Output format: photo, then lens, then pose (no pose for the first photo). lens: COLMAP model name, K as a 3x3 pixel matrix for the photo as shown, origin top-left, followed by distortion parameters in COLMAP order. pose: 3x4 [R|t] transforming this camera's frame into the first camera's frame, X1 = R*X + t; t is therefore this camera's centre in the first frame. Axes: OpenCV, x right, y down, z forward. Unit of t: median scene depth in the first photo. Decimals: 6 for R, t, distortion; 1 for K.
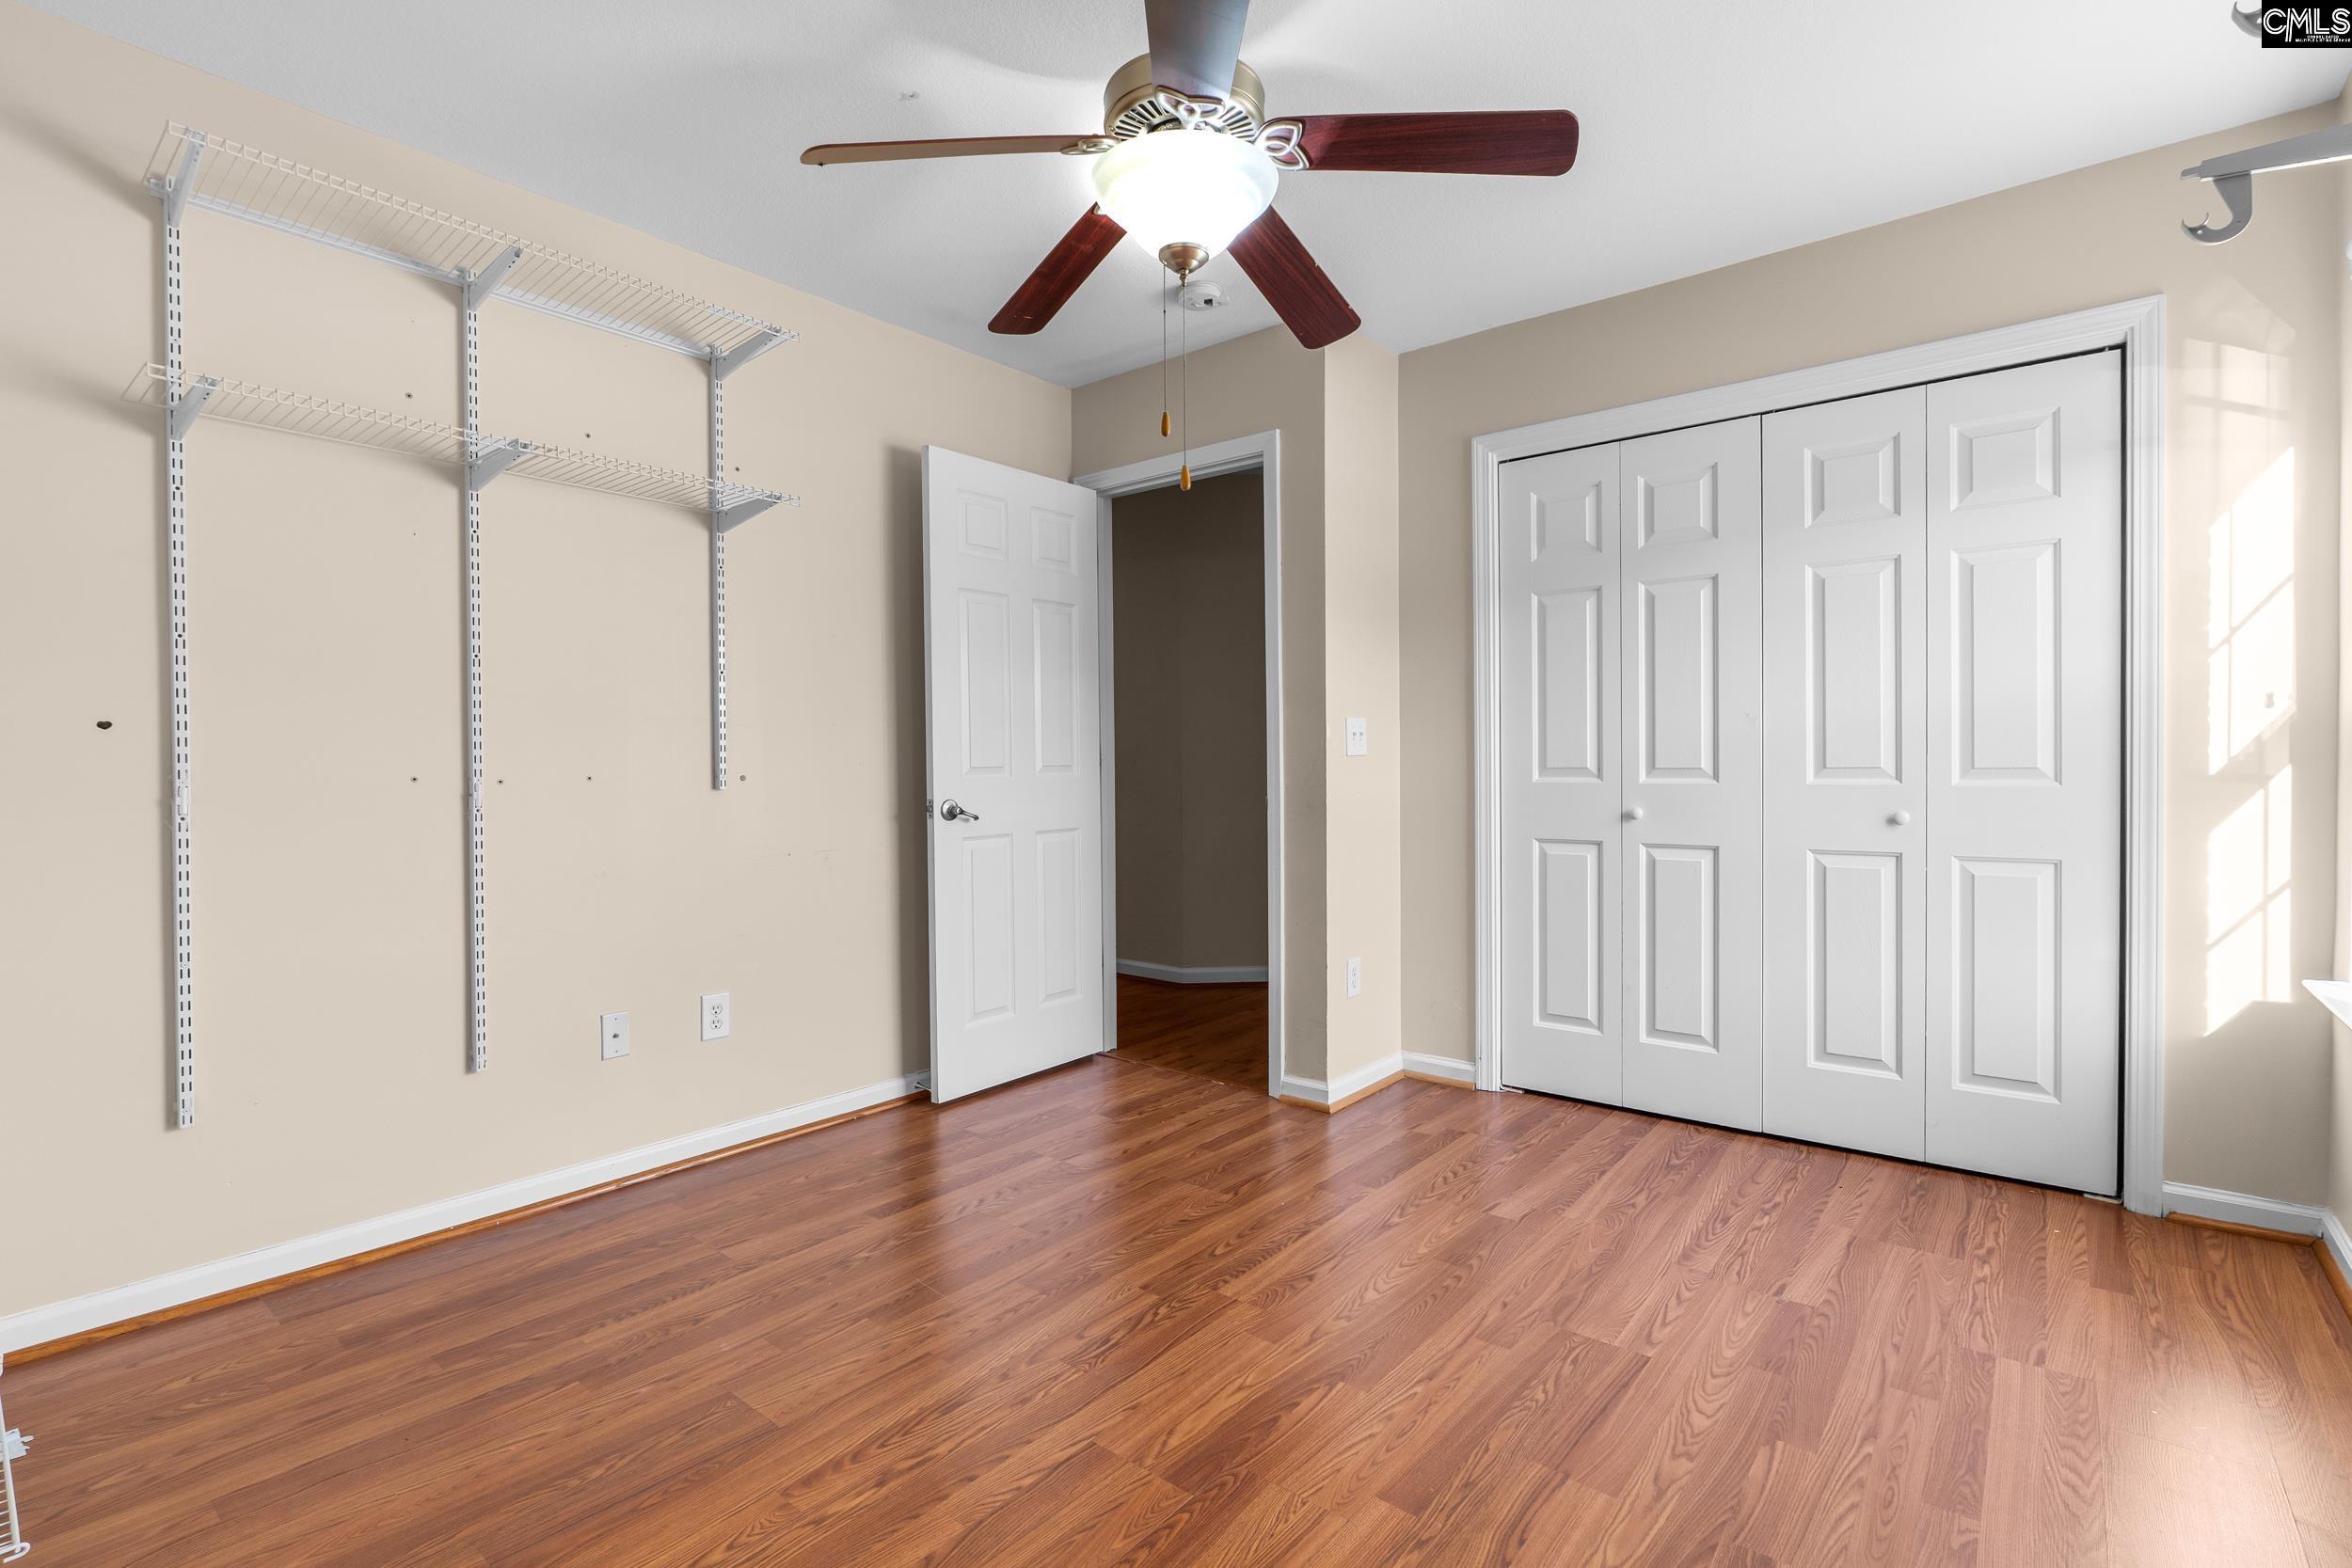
lens RADIAL K [[1084.5, 0, 1173.5], [0, 1084.5, 776.6], [0, 0, 1]] dist [-0.009706, 0.000301]
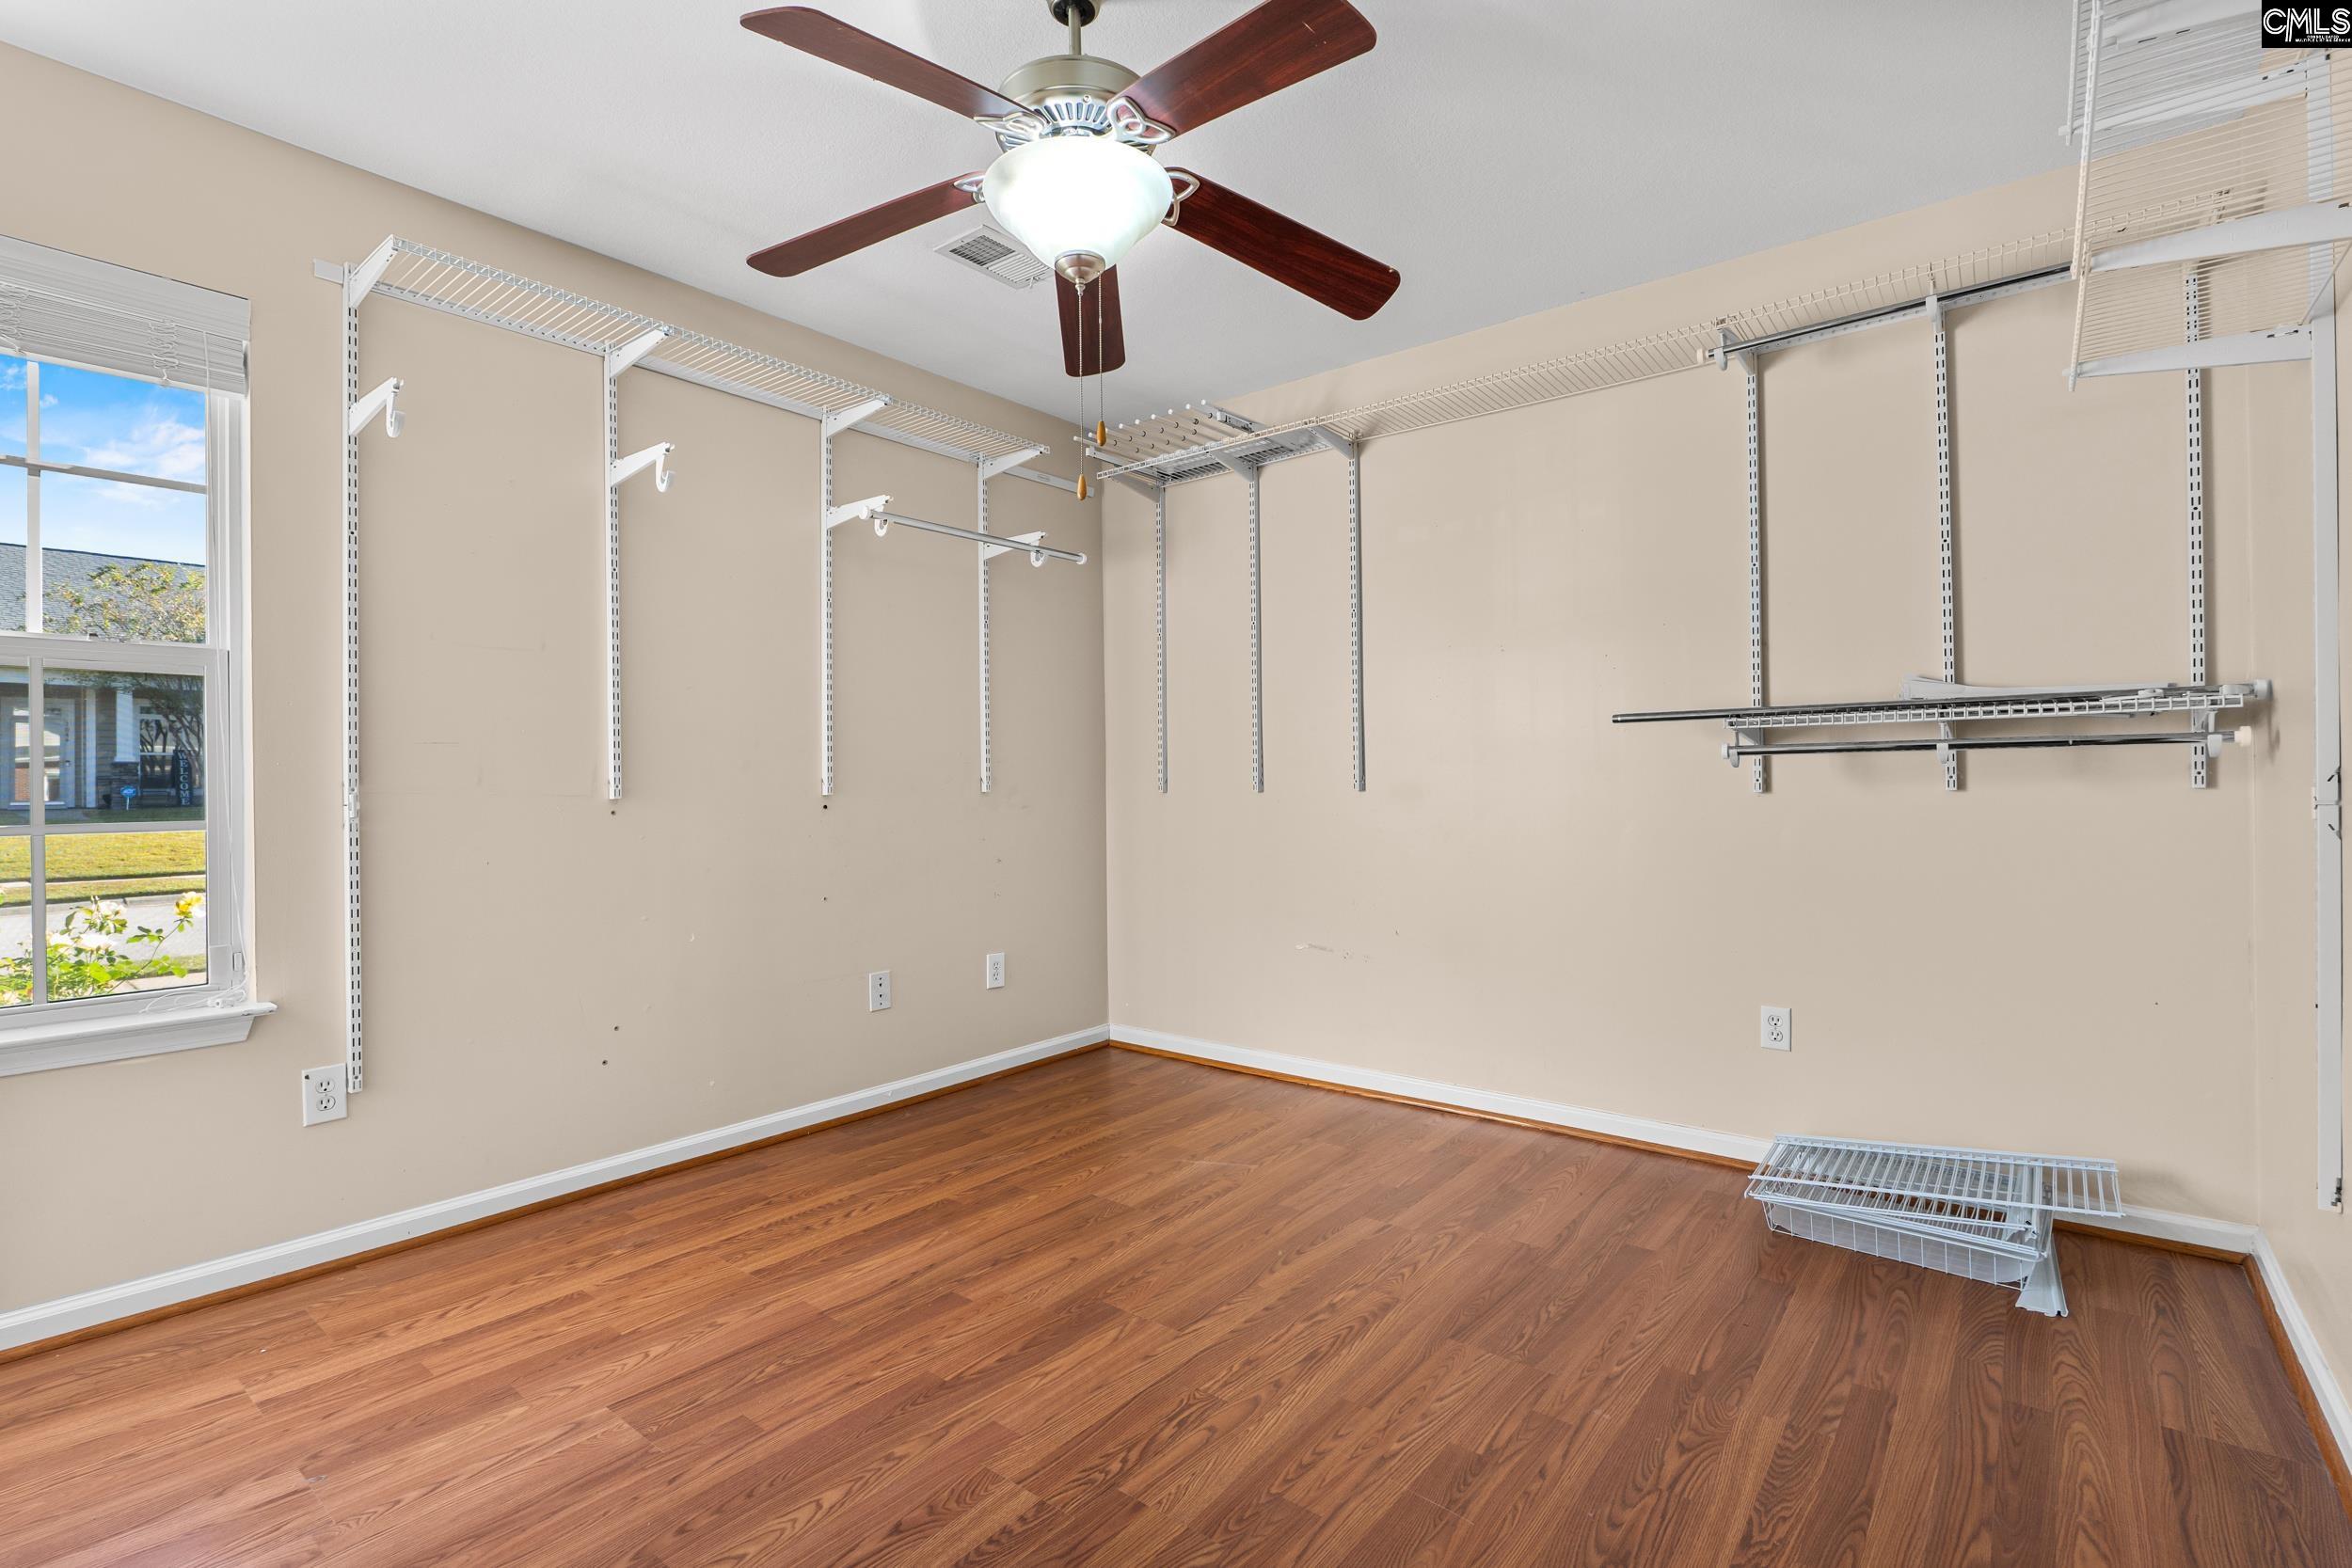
lens RADIAL K [[1084.5, 0, 1178.9], [0, 1084.5, 777.1], [0, 0, 1]] dist [-0.009706, 0.000301]
pose [[-0.999786, 0.014688, -0.014536, -0.055140], [0.014526, 0.999832, 0.011158, -0.020909], [0.014698, 0.010944, -0.999832, 1.878685]]
